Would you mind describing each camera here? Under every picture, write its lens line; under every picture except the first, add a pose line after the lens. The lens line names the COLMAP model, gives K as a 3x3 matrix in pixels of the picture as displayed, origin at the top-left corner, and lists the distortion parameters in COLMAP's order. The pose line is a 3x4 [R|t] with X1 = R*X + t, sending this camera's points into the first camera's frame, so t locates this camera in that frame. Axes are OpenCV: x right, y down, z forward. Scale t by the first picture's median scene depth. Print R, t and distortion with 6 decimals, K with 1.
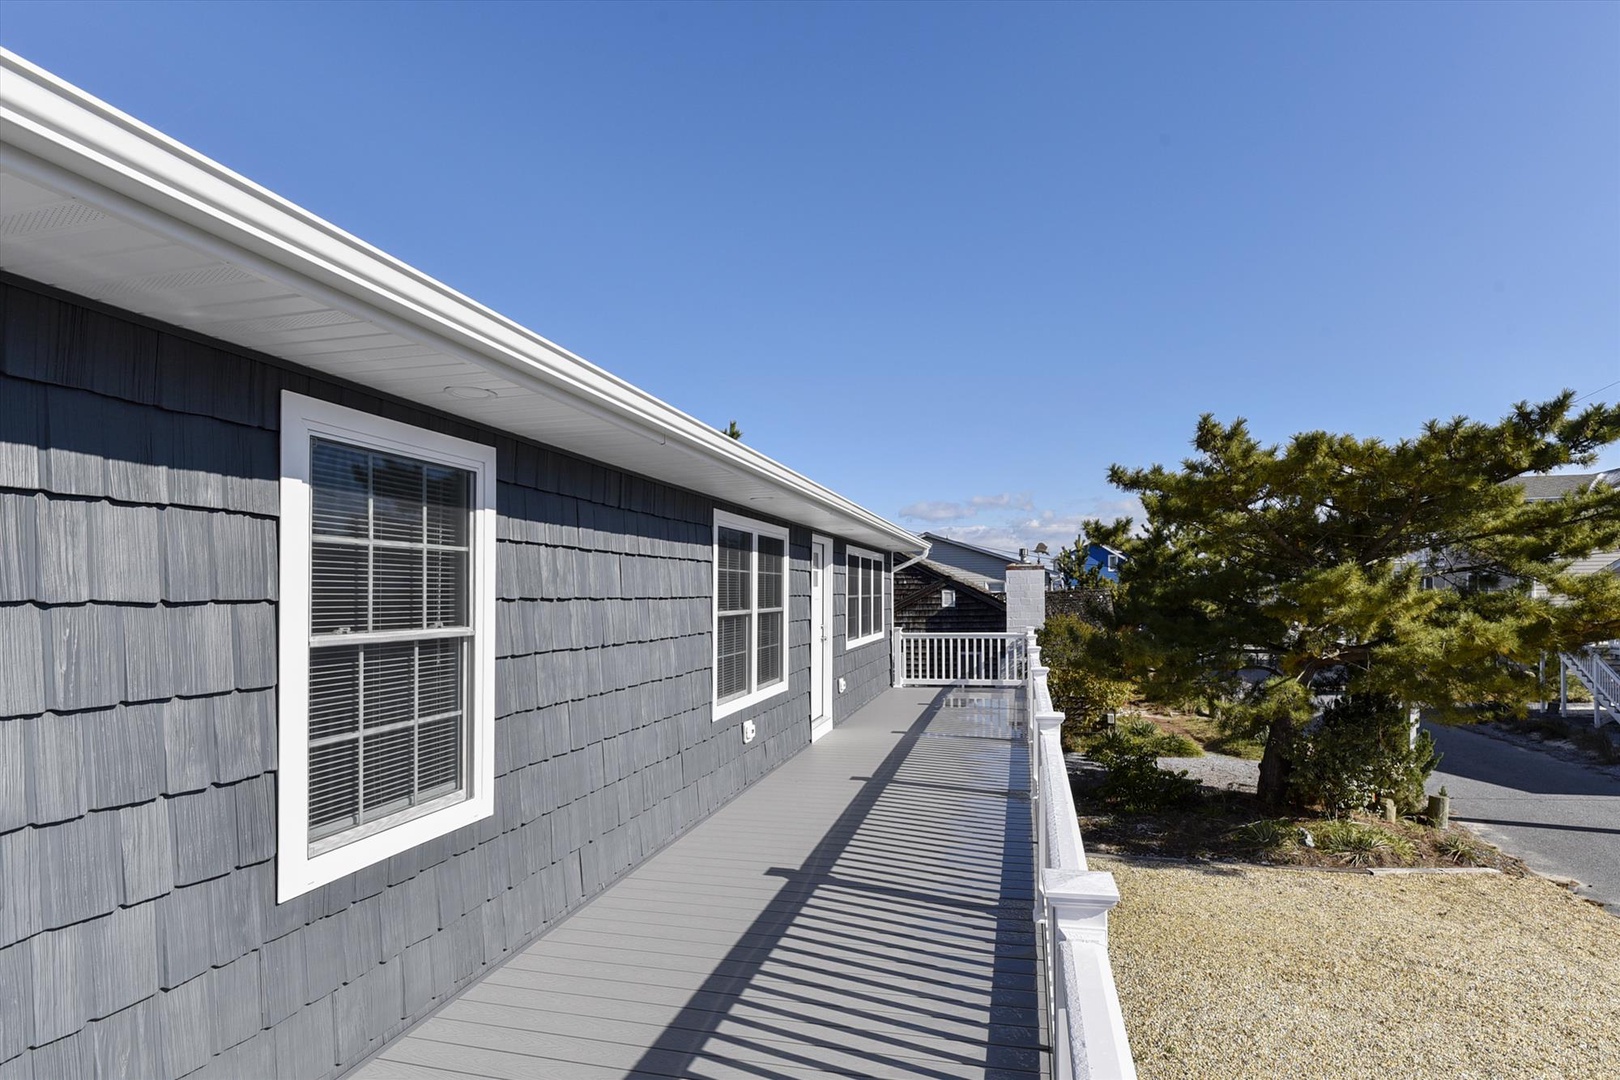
lens RADIAL K [[823.2, 0, 824.7], [0, 823.2, 604.4], [0, 0, 1]] dist [-0.011119, -0.004616]
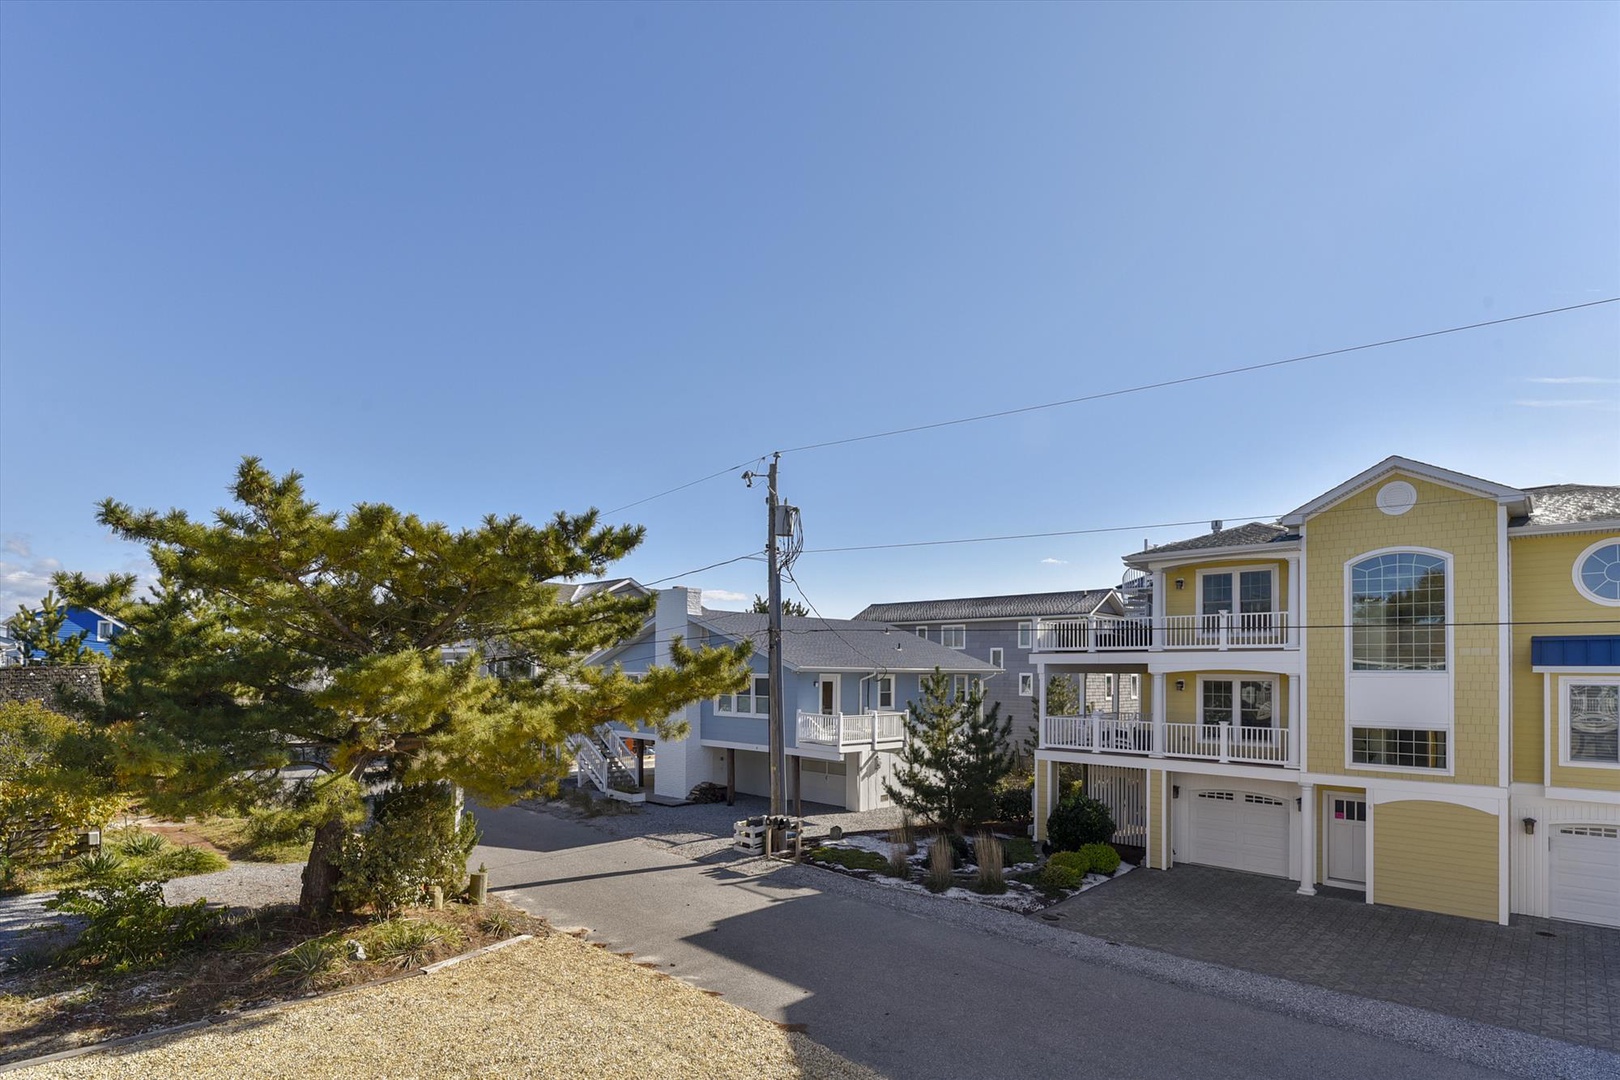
lens RADIAL K [[823.2, 0, 812.2], [0, 823.2, 657.5], [0, 0, 1]] dist [-0.011119, -0.004616]
pose [[0.494403, 0.033113, 0.868602, 0.040554], [-0.005868, 0.999379, -0.034759, -0.009828], [-0.869213, 0.012088, 0.494290, 0.111236]]
